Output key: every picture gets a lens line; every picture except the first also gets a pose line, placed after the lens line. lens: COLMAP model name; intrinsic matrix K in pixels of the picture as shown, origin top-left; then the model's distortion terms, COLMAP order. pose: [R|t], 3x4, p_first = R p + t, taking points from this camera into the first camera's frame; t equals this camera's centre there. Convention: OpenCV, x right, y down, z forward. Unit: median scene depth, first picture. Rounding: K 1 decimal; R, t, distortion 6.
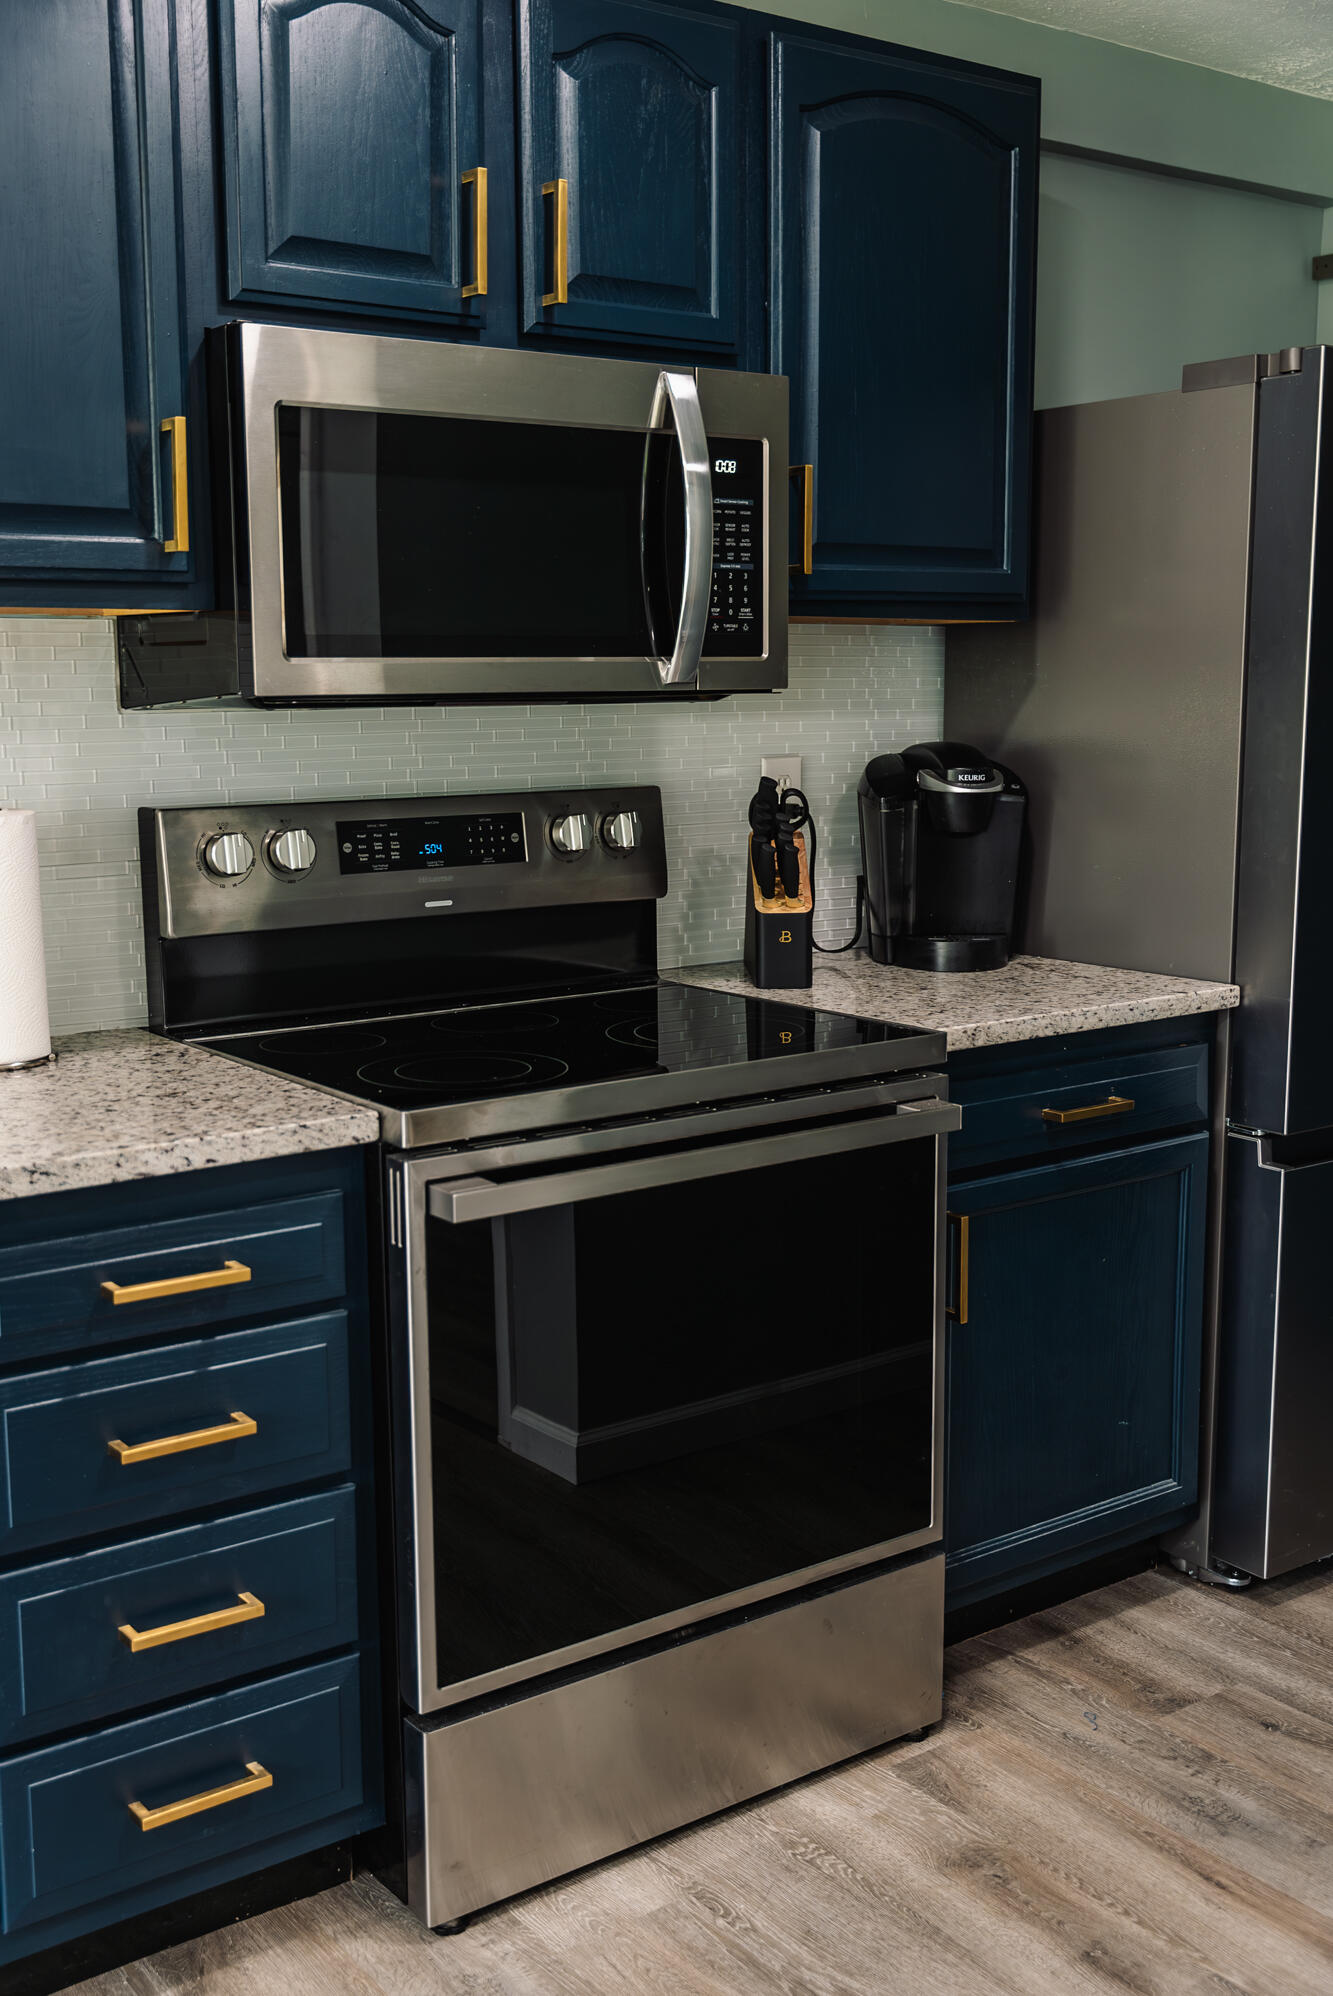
lens RADIAL K [[2059.2, 0, 679.3], [0, 2059.2, 1004.3], [0, 0, 1]] dist [0.007525, 0.000000]
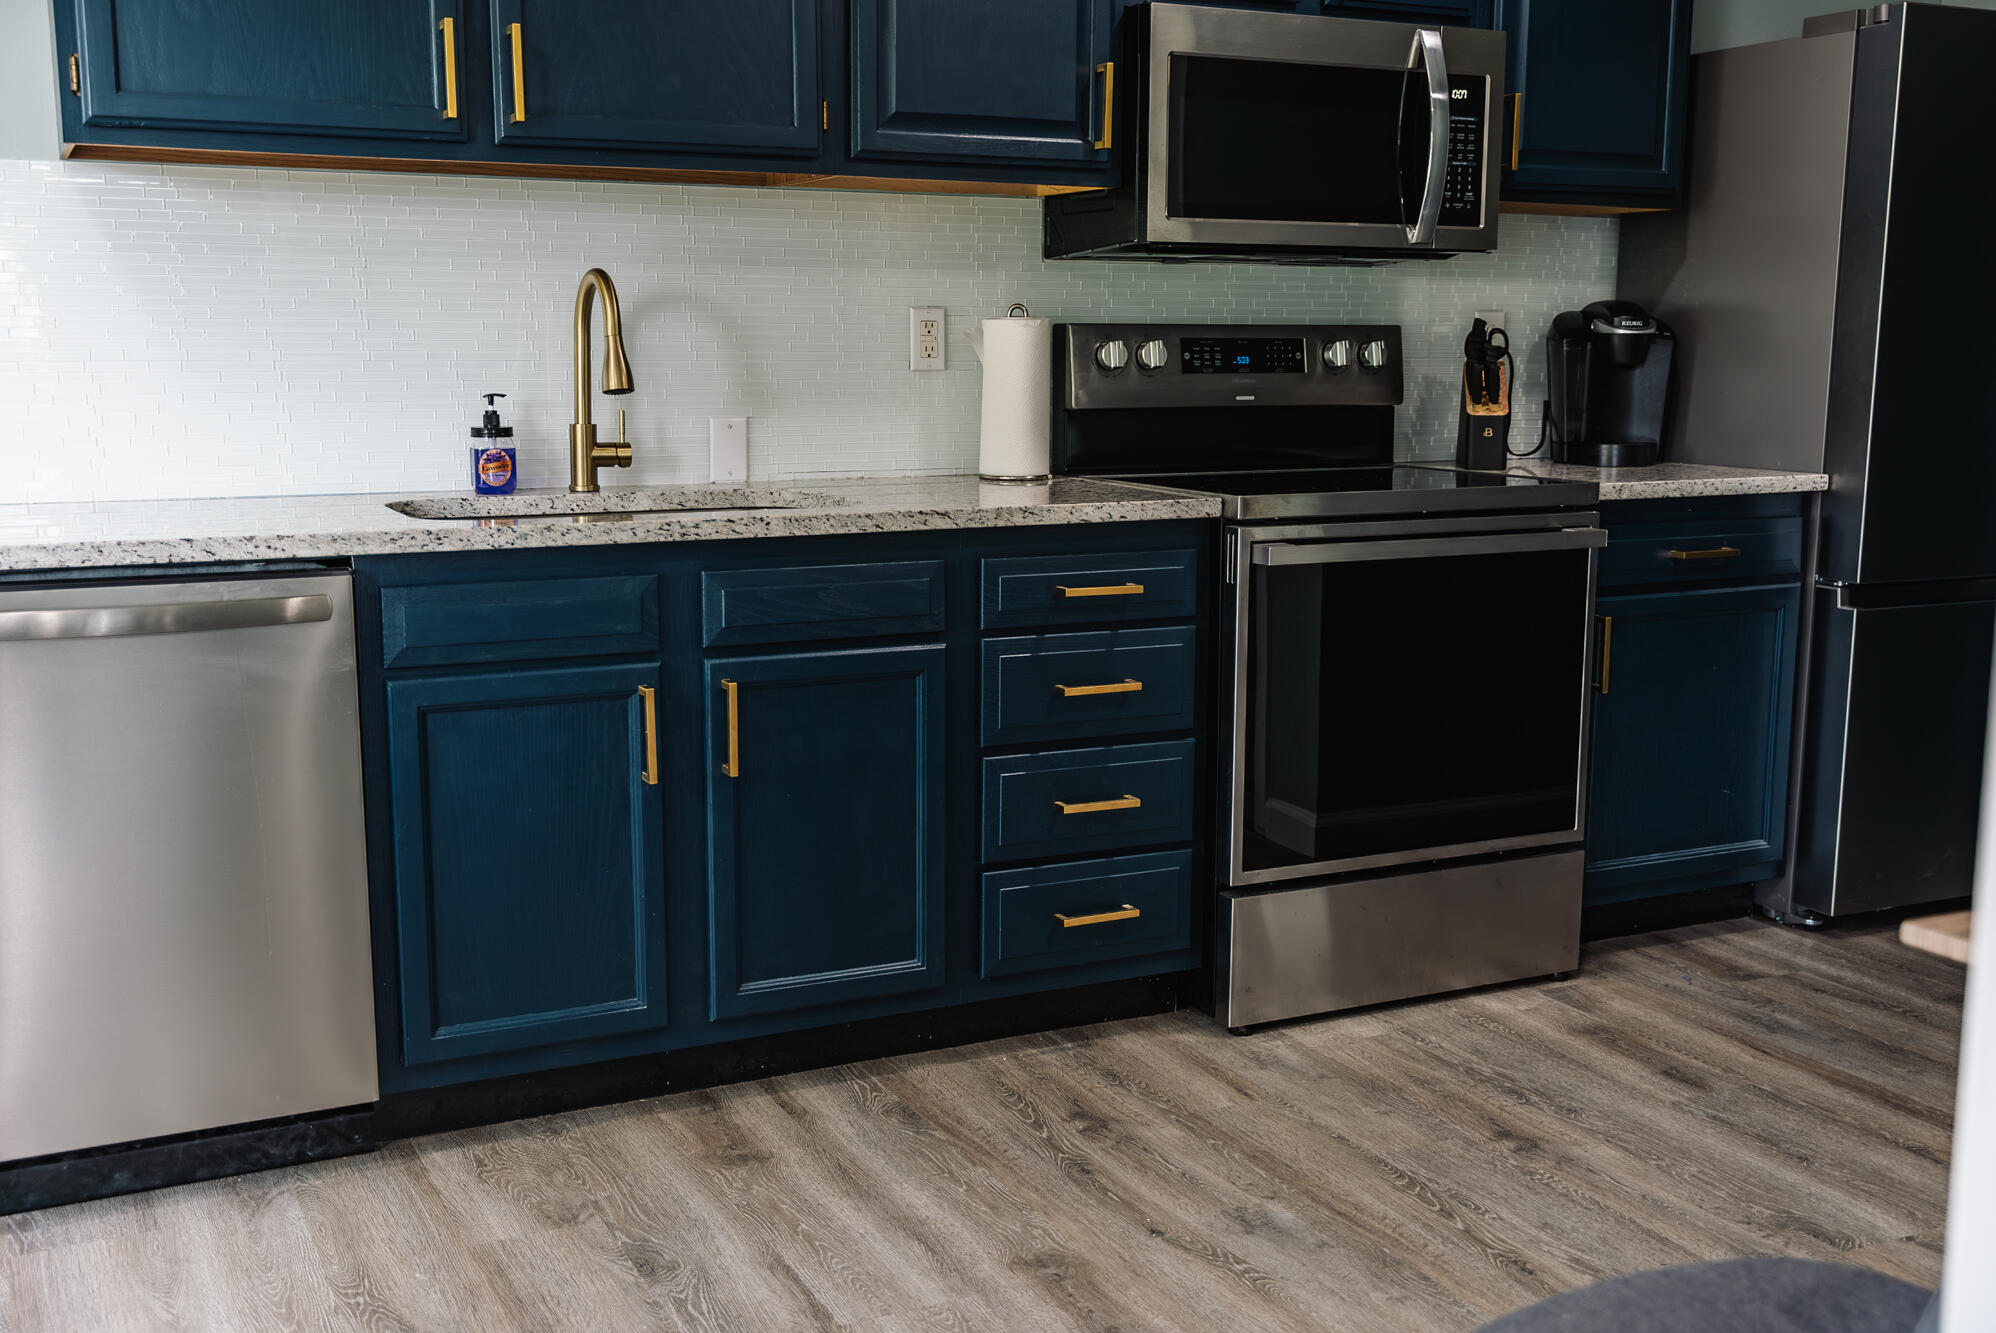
lens RADIAL K [[2059.2, 0, 1007.4], [0, 2059.2, 683.0], [0, 0, 1]] dist [0.007525, 0.000000]
pose [[0.983970, 0.039170, -0.173981, -0.020902], [-0.038063, 0.999228, 0.009695, 0.145156], [0.174226, -0.002917, 0.984701, -0.465555]]
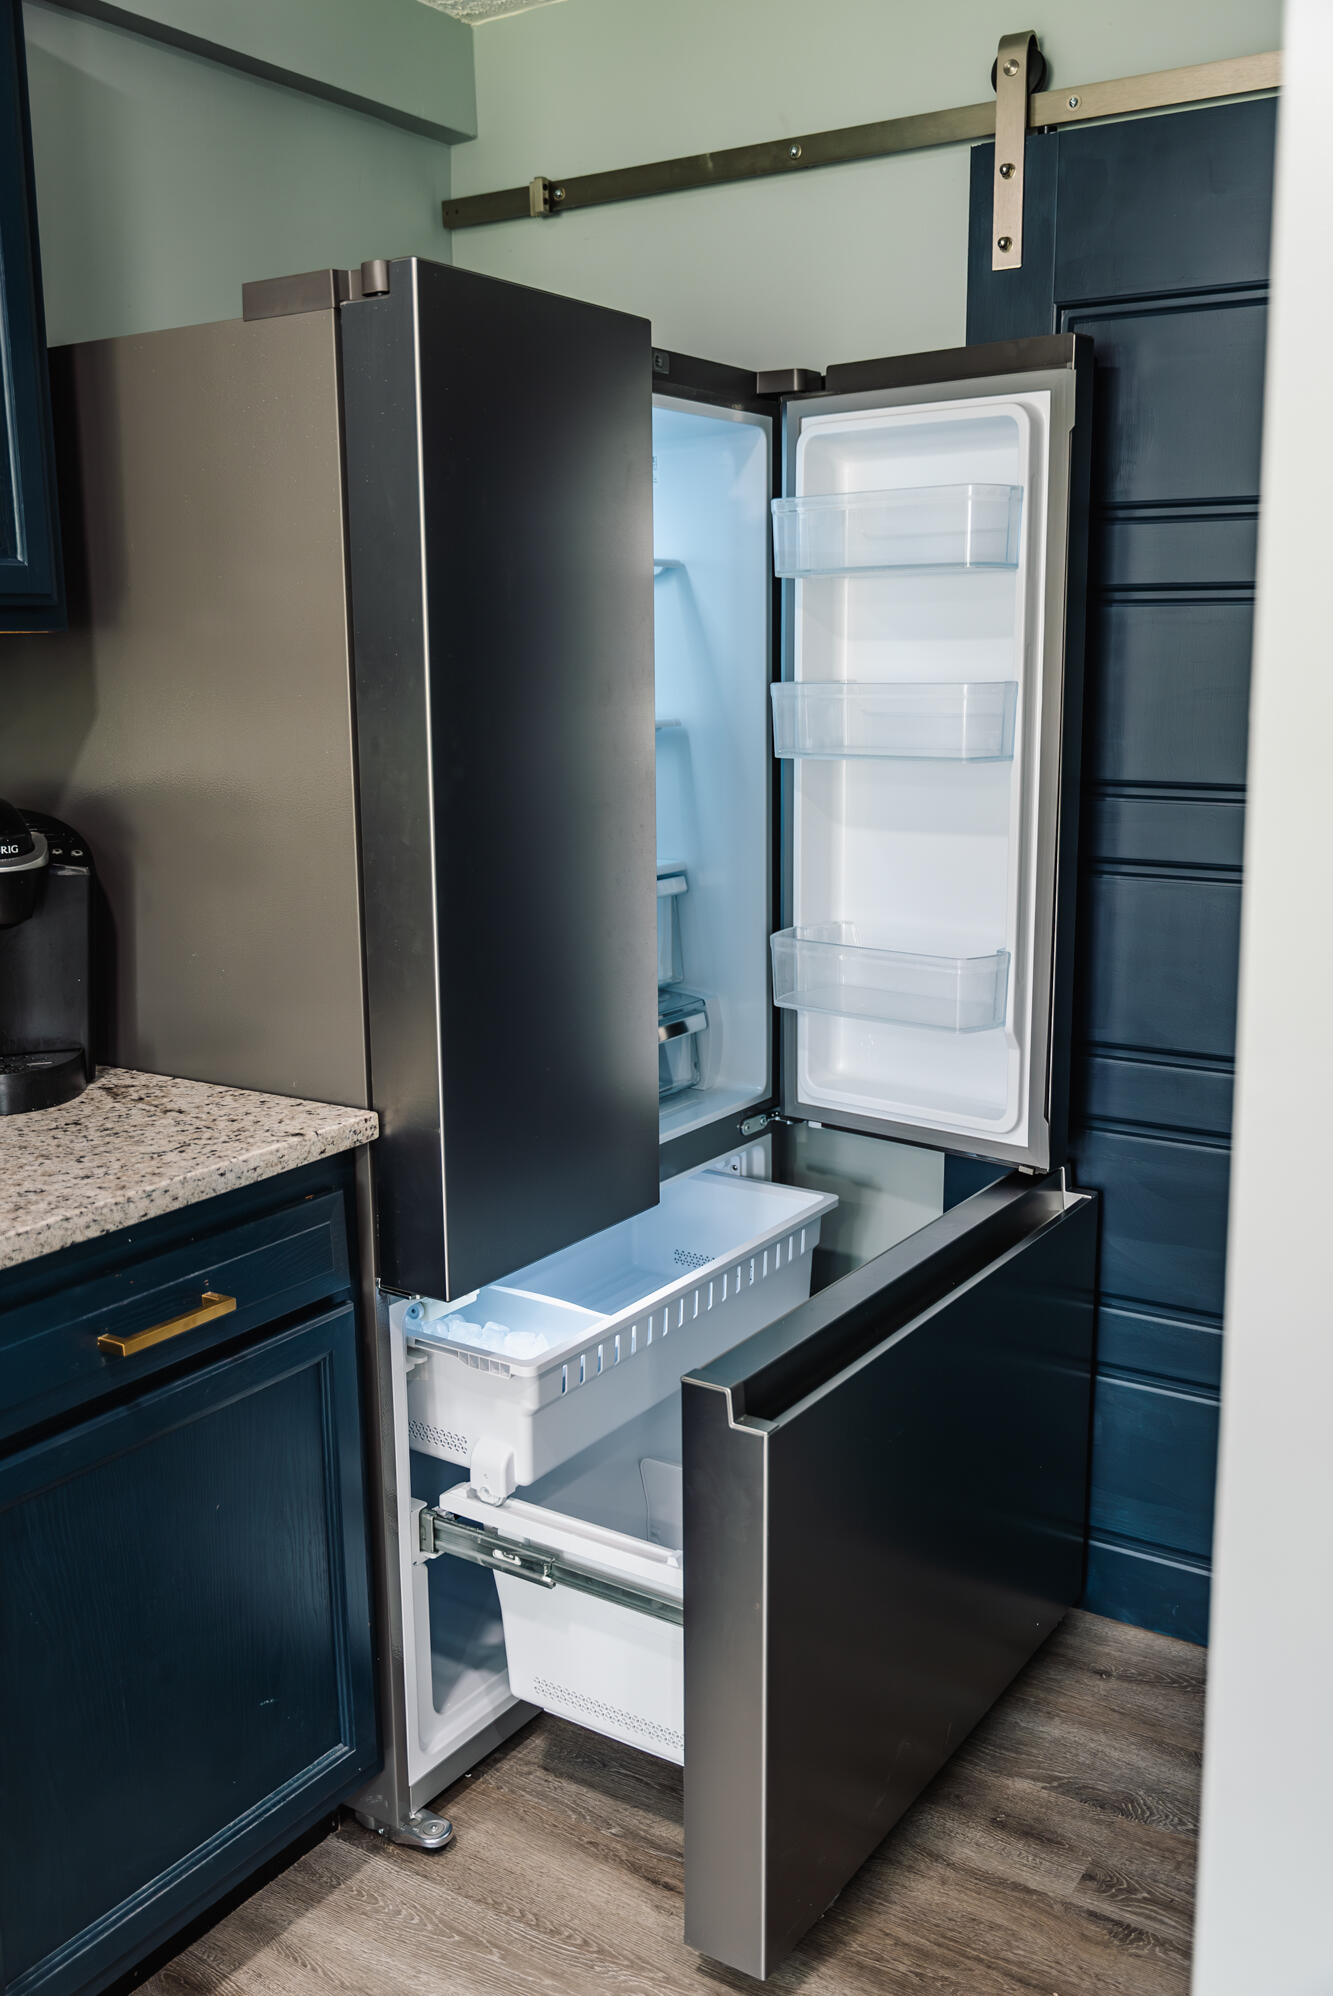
lens RADIAL K [[1740.0, 0, 659.8], [0, 1740.0, 995.2], [0, 0, 1]] dist [-0.011466, 0.003215]
pose [[0.936830, -0.075053, 0.341638, 0.163085], [0.063205, 0.996954, 0.045698, -0.080057], [-0.344027, -0.021218, 0.938720, 0.383850]]
